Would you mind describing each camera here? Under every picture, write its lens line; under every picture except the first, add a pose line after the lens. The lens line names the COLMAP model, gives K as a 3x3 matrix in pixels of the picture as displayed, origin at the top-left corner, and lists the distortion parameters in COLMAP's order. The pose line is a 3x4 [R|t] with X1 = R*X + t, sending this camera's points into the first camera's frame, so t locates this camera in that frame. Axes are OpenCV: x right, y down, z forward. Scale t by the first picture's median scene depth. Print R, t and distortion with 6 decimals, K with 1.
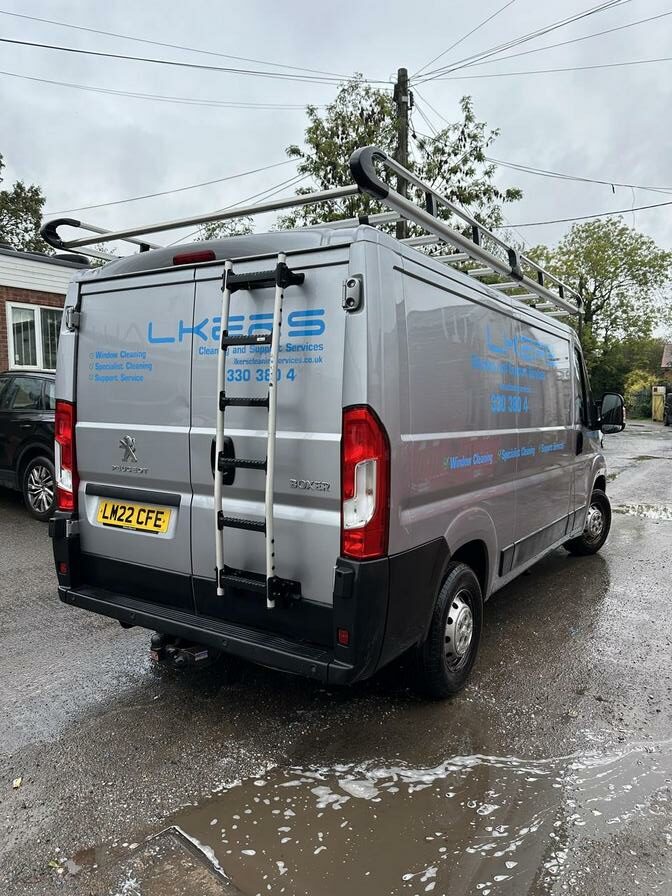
lens RADIAL K [[636.2, 0, 336.4], [0, 636.2, 442.7], [0, 0, 1]] dist [0.013319, 0.001084]
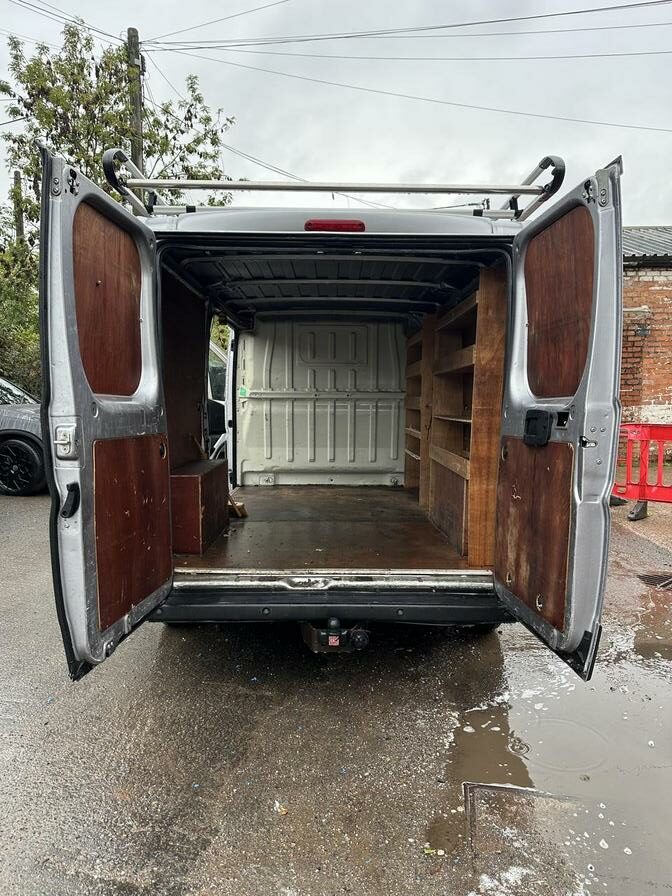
lens RADIAL K [[626.0, 0, 336.0], [0, 626.0, 448.0], [0, 0, 1]] dist [0.002754, 0.000681]
pose [[0.835163, -0.060719, 0.546641, -0.692544], [0.040807, 0.997989, 0.048508, -0.003985], [-0.548487, -0.018206, 0.835961, 0.193510]]
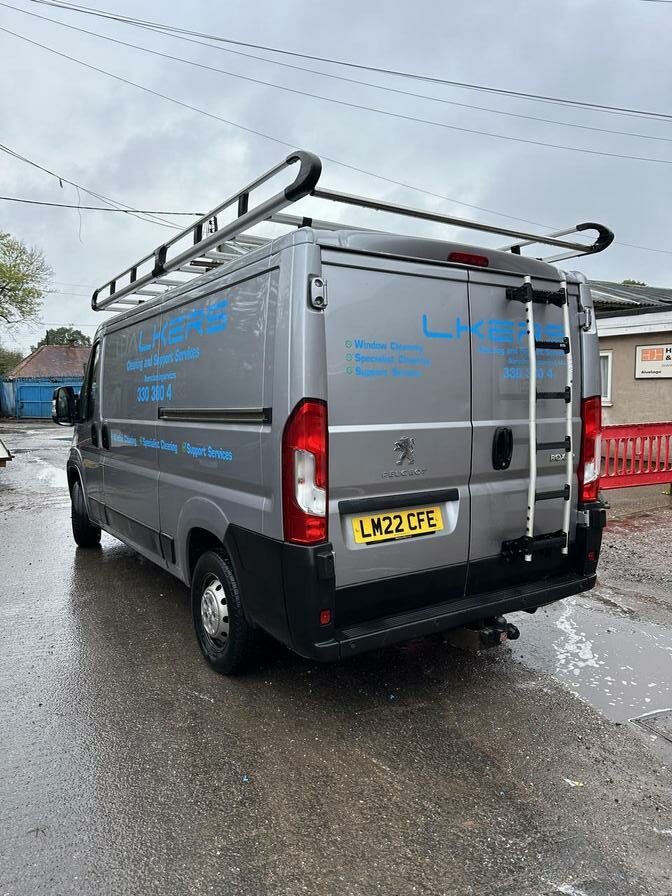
lens RADIAL K [[629.9, 0, 336.0], [0, 629.9, 448.0], [0, 0, 1]] dist [0.101536, -0.135818]
pose [[0.407905, -0.088180, 0.908756, -1.184460], [0.069792, 0.995424, 0.065263, -0.059784], [-0.910353, 0.036803, 0.412193, 0.715515]]
